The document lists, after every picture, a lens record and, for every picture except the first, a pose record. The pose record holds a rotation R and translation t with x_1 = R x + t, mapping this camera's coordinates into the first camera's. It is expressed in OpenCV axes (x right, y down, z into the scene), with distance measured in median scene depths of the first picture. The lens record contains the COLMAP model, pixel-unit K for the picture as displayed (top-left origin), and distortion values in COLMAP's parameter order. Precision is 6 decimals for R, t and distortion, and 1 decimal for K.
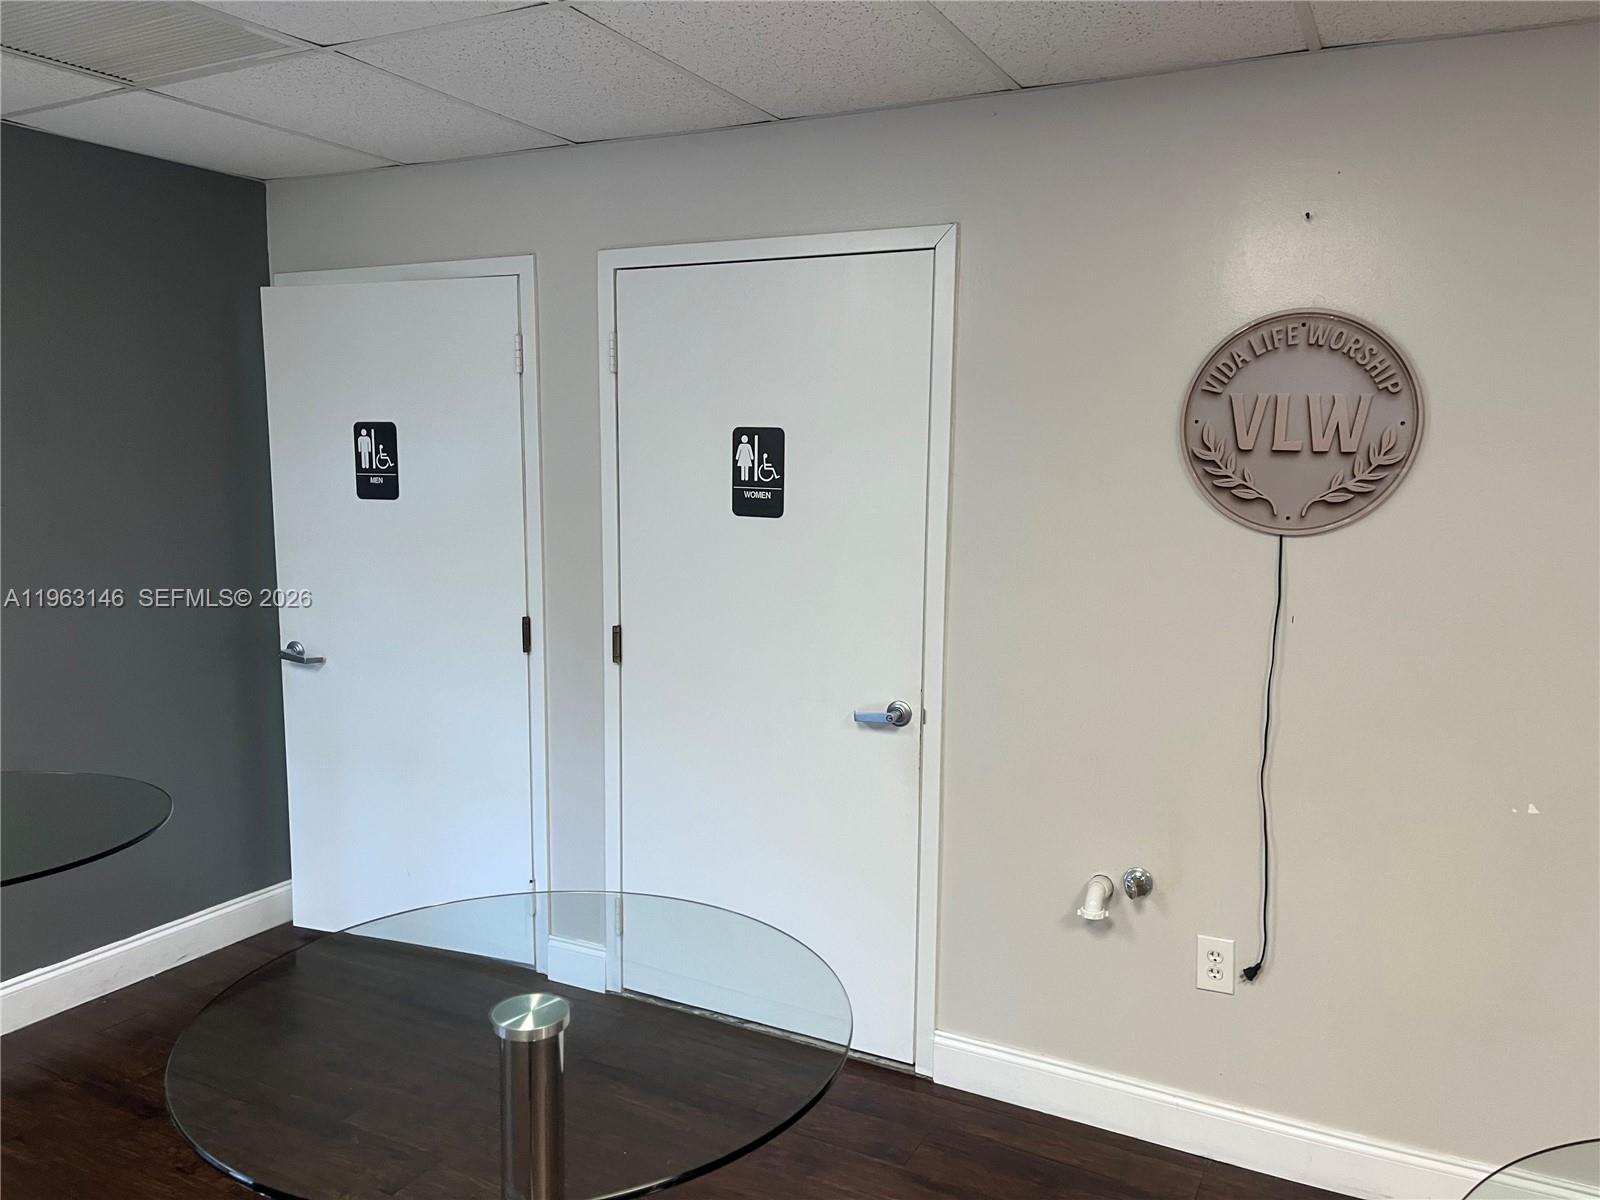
lens RADIAL K [[1214.3, 0, 799.7], [0, 1214.3, 607.8], [0, 0, 1]] dist [0.041684, -0.026020]
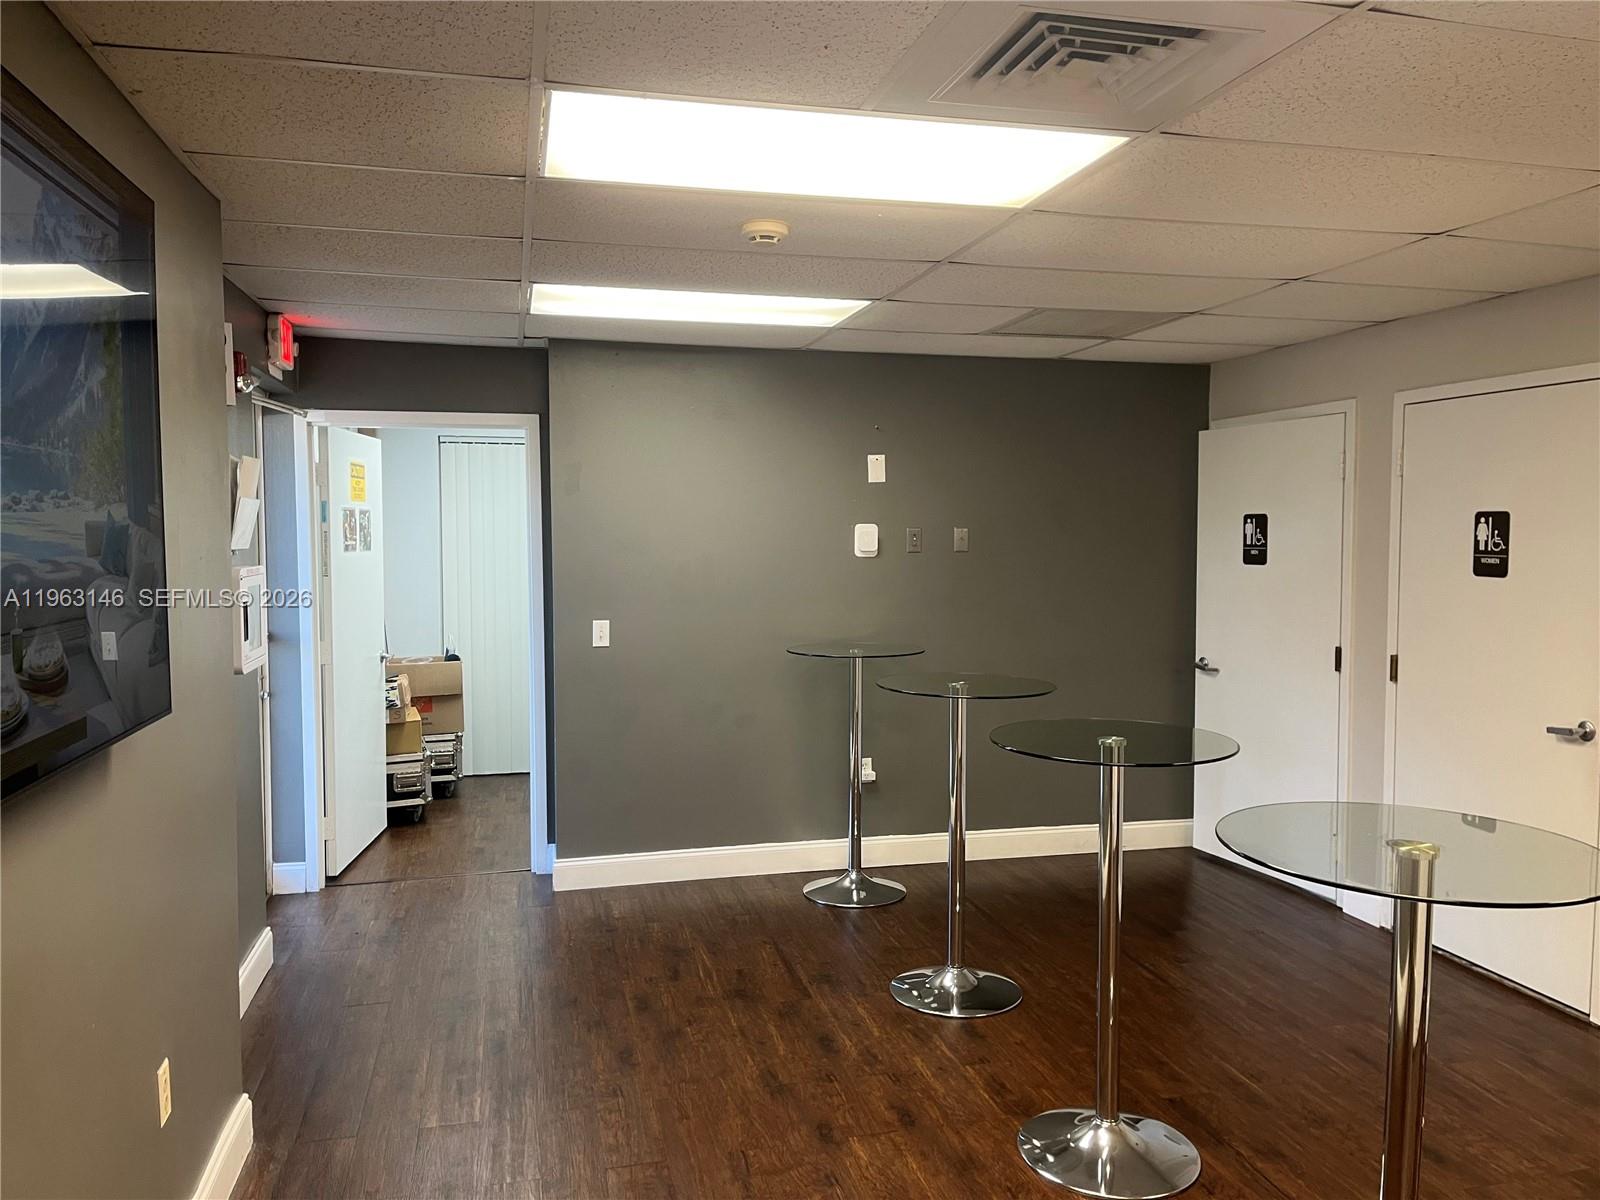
lens RADIAL K [[1214.3, 0, 806.2], [0, 1214.3, 584.1], [0, 0, 1]] dist [0.041684, -0.026020]
pose [[0.651637, 0.021935, -0.758213, 0.464232], [-0.092522, 0.994417, -0.050748, 0.066555], [0.752867, 0.103221, 0.650028, -0.419527]]
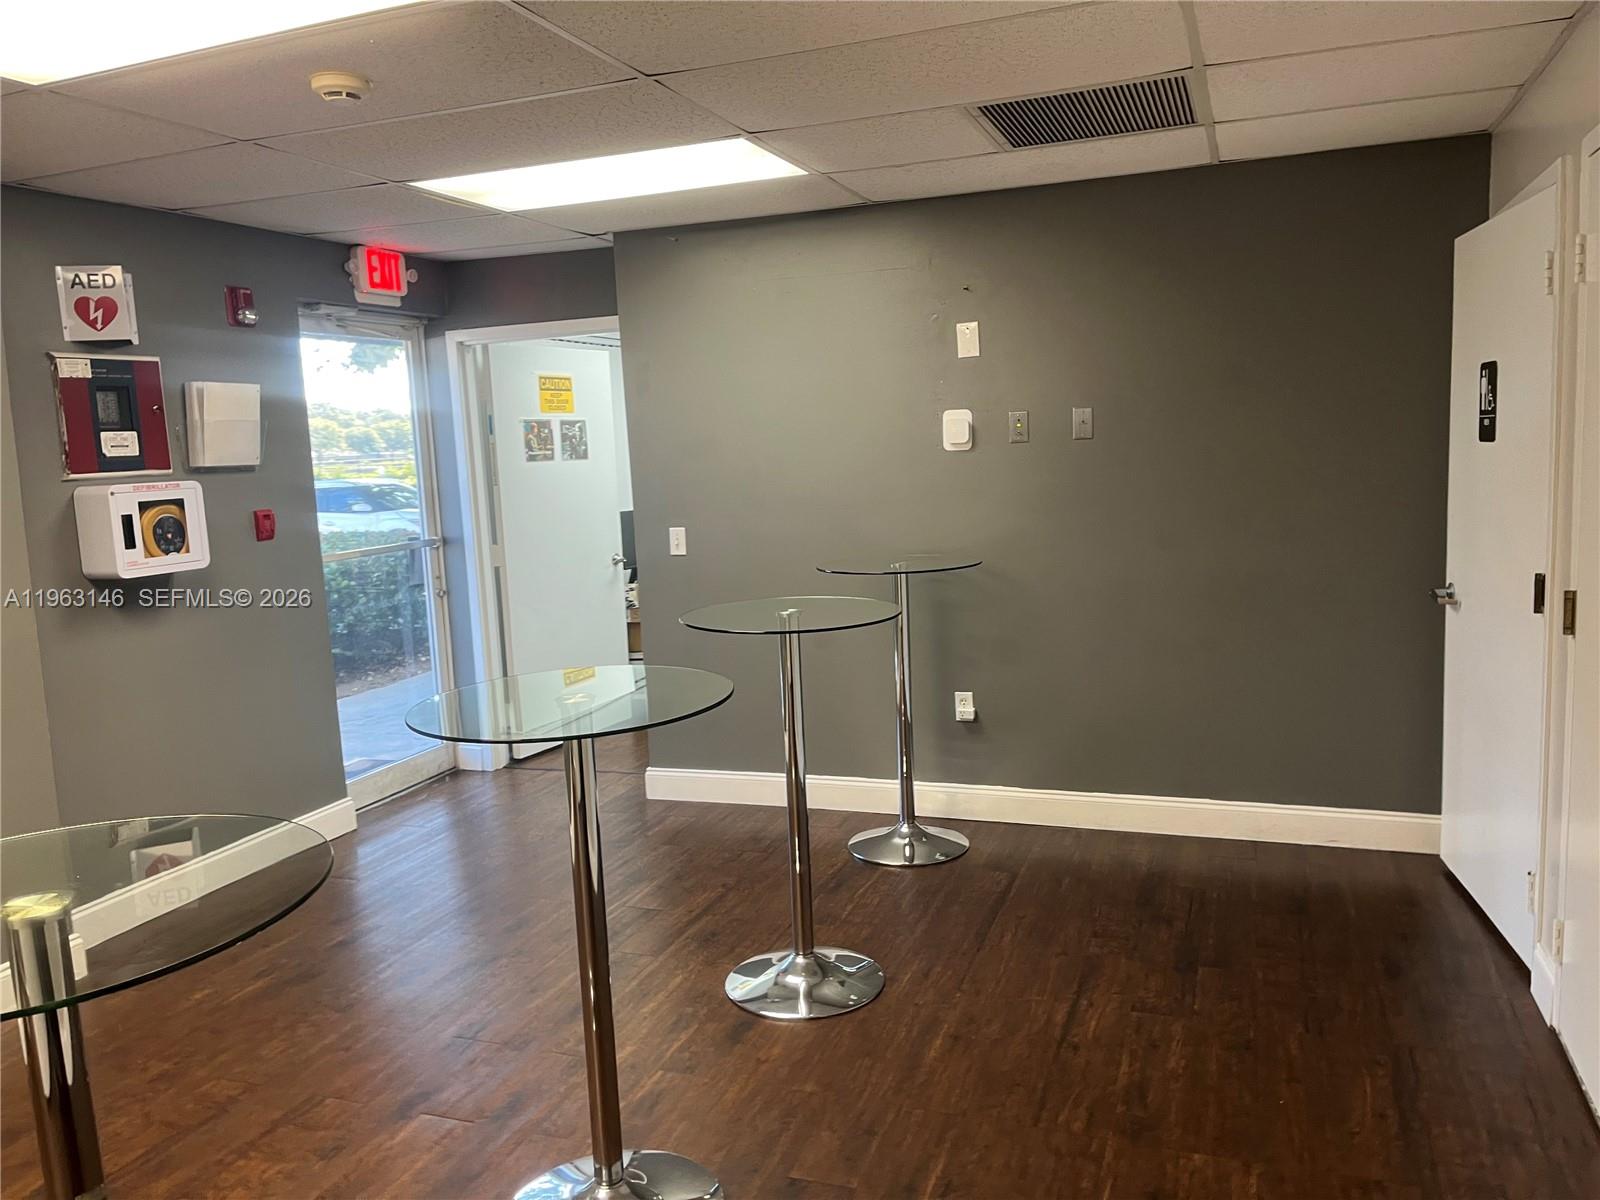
lens RADIAL K [[1214.3, 0, 798.5], [0, 1214.3, 594.4], [0, 0, 1]] dist [0.041684, -0.026020]
pose [[0.107249, 0.108407, -0.988304, 0.605575], [-0.084292, 0.991450, 0.099605, -0.021096], [0.990653, 0.072624, 0.115469, 0.379601]]
